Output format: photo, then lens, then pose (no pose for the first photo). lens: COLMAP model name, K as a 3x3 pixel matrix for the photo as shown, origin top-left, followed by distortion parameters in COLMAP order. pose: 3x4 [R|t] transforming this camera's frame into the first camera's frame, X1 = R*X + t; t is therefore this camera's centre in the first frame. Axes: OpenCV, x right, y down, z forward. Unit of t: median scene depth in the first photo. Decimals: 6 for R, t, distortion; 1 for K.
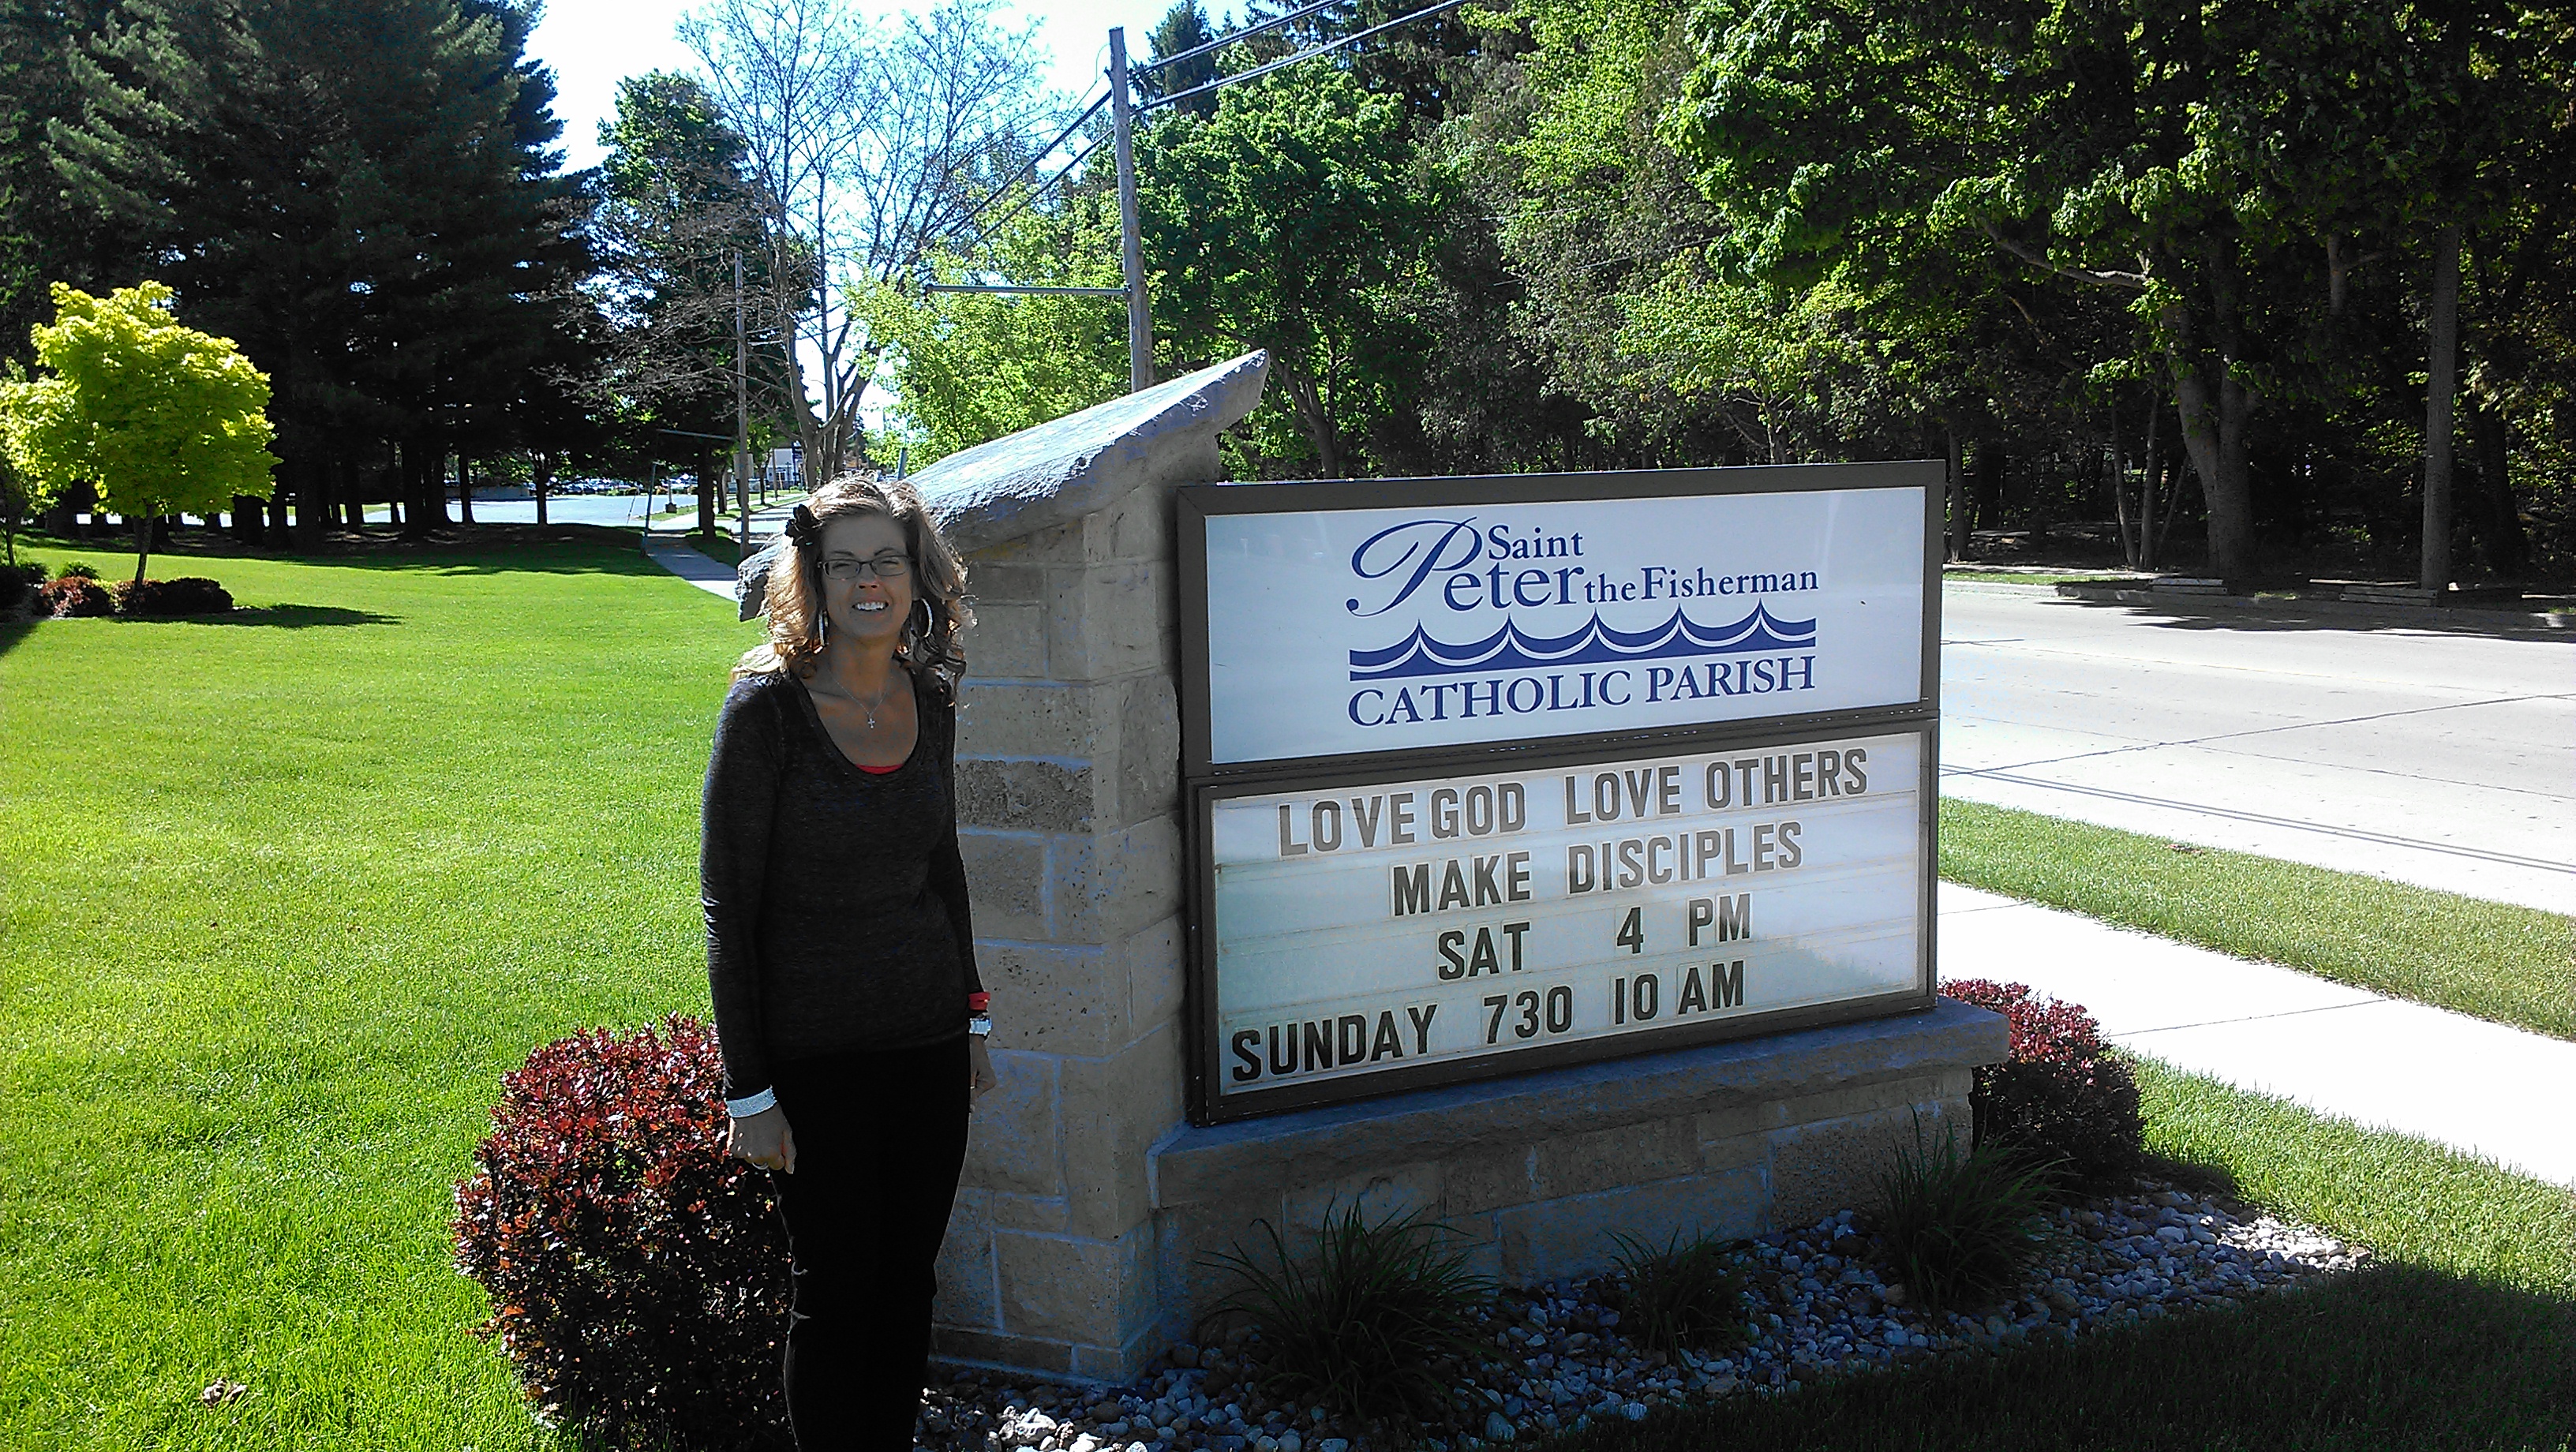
lens RADIAL K [[2058.0, 0, 1304.6], [0, 2058.0, 745.1], [0, 0, 1]] dist [0.126472, -0.244907]
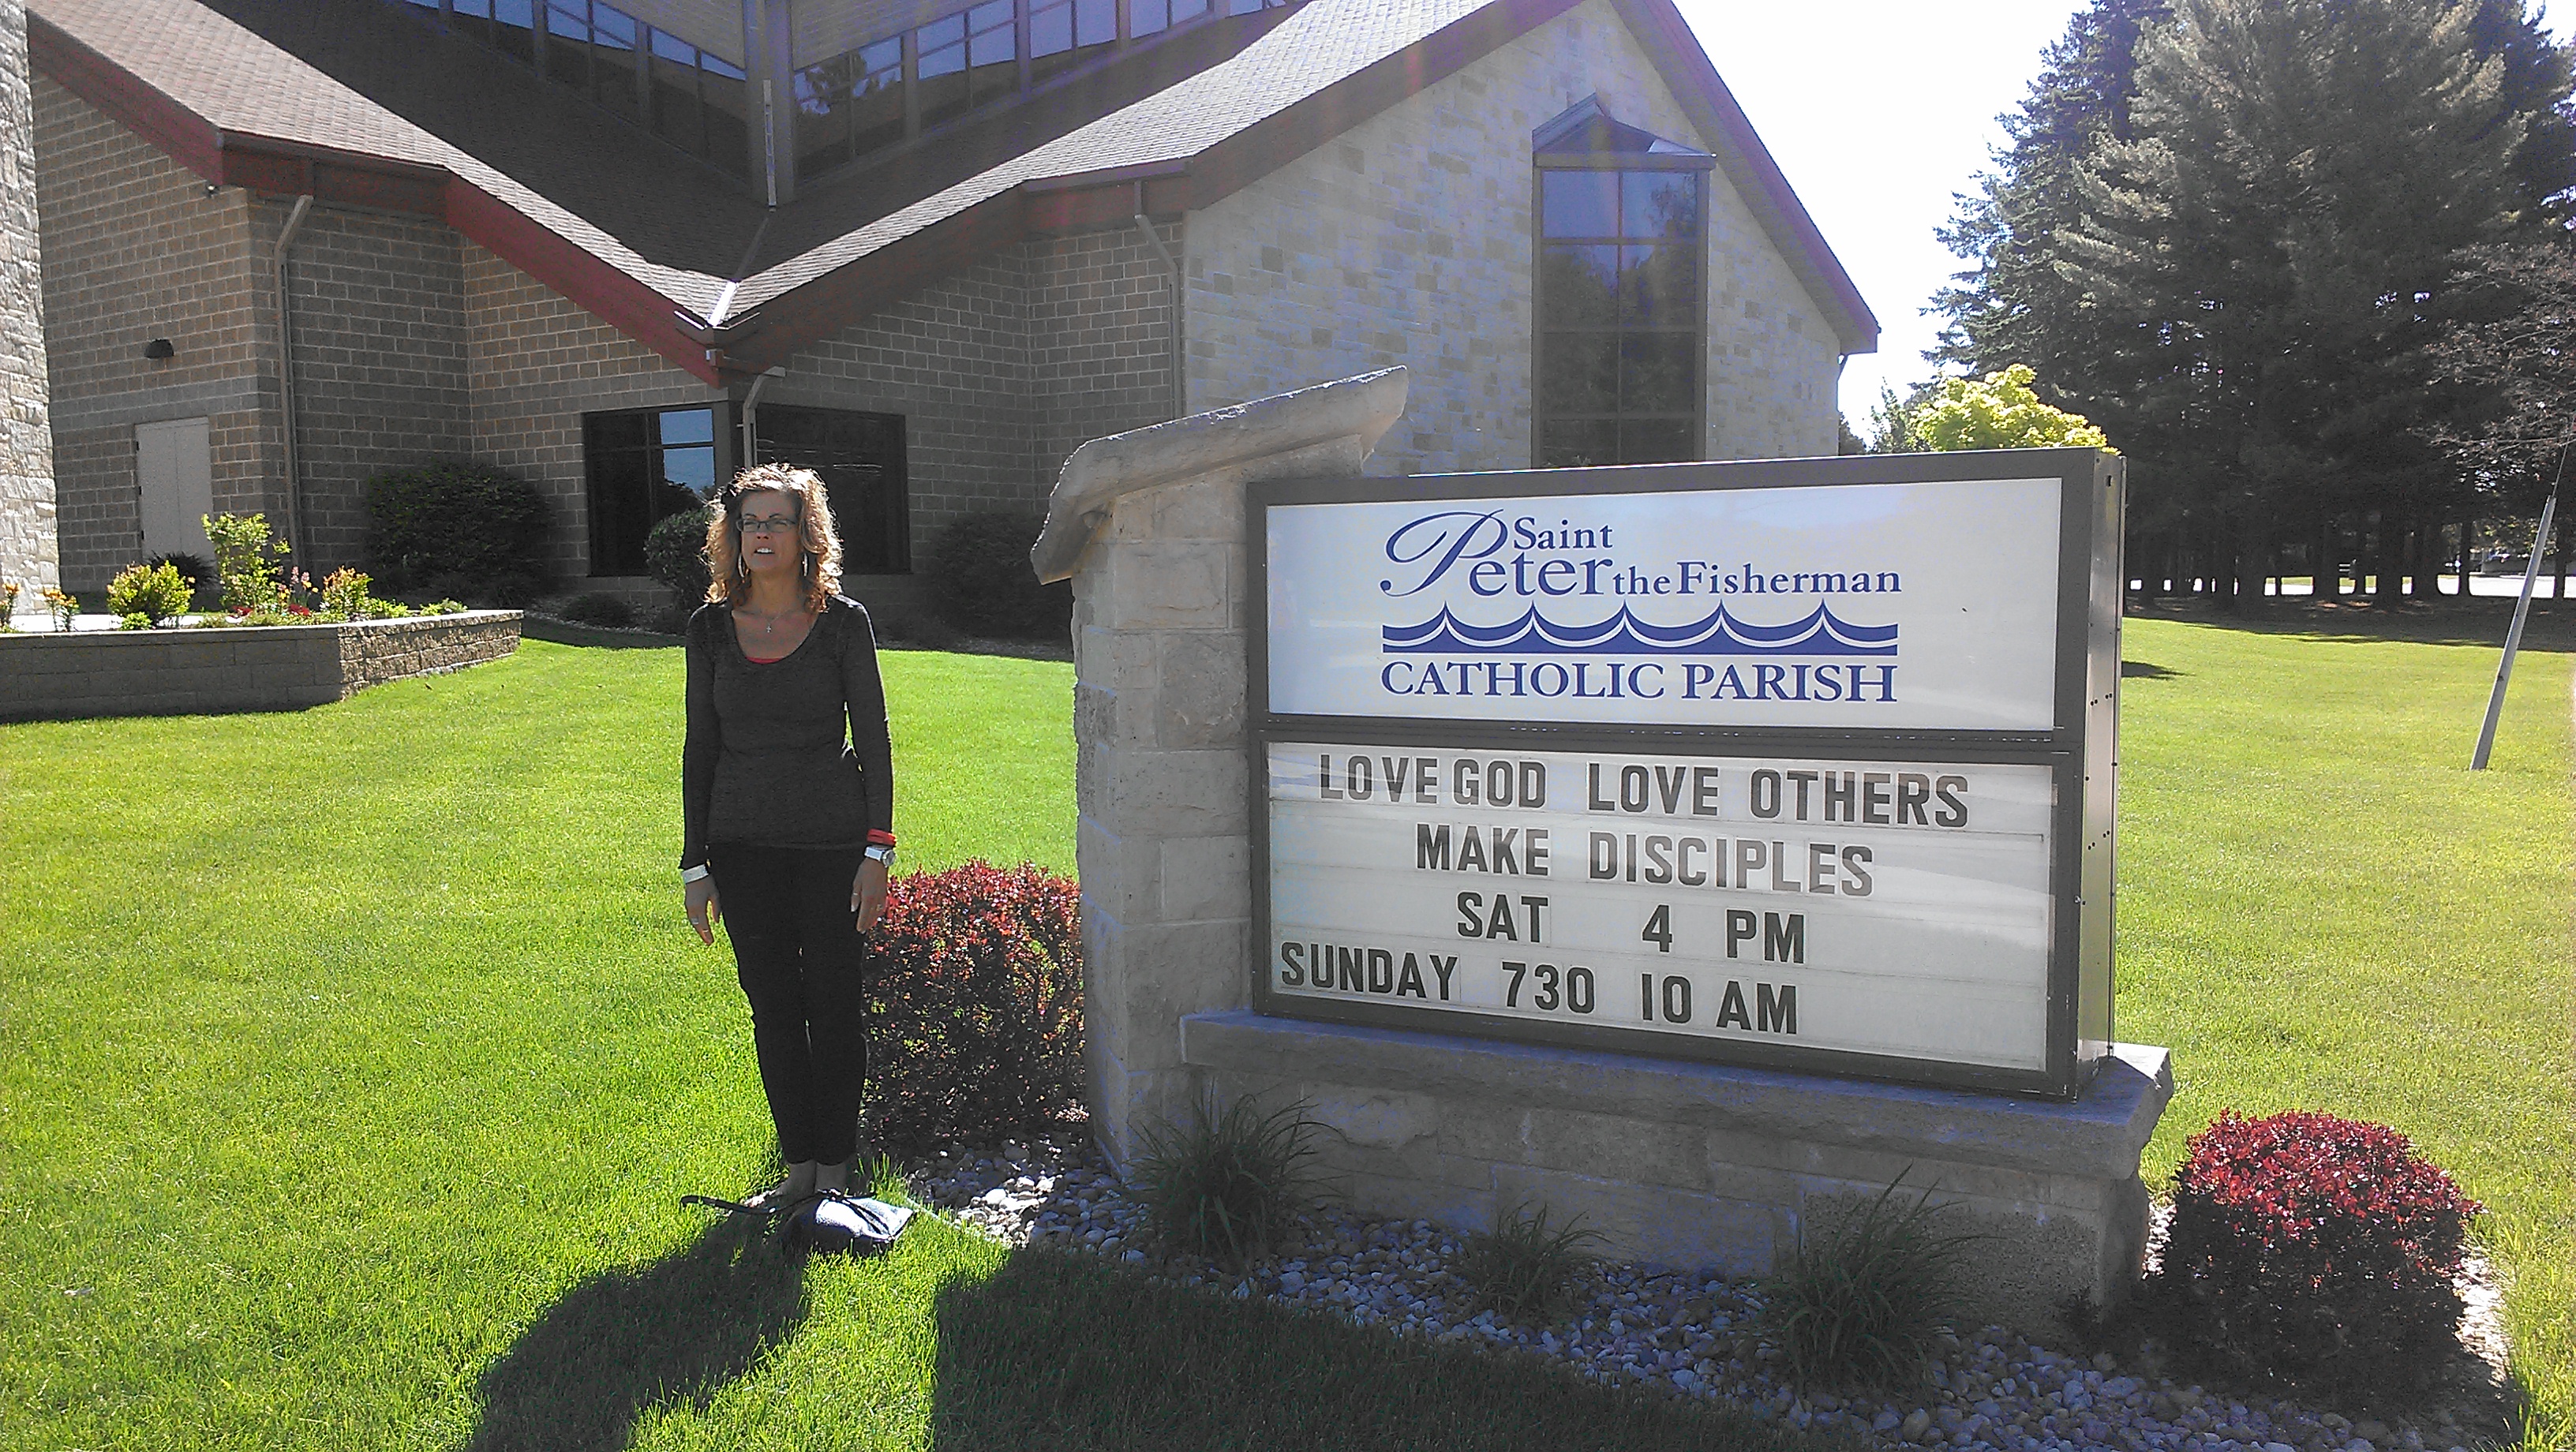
lens RADIAL K [[2083.8, 0, 1279.8], [0, 2083.8, 745.1], [0, 0, 1]] dist [0.115093, -0.178825]
pose [[0.600353, 0.081723, -0.795549, 0.858249], [-0.111254, 0.993627, 0.018115, 0.004864], [0.791959, 0.077633, 0.605619, 0.246097]]
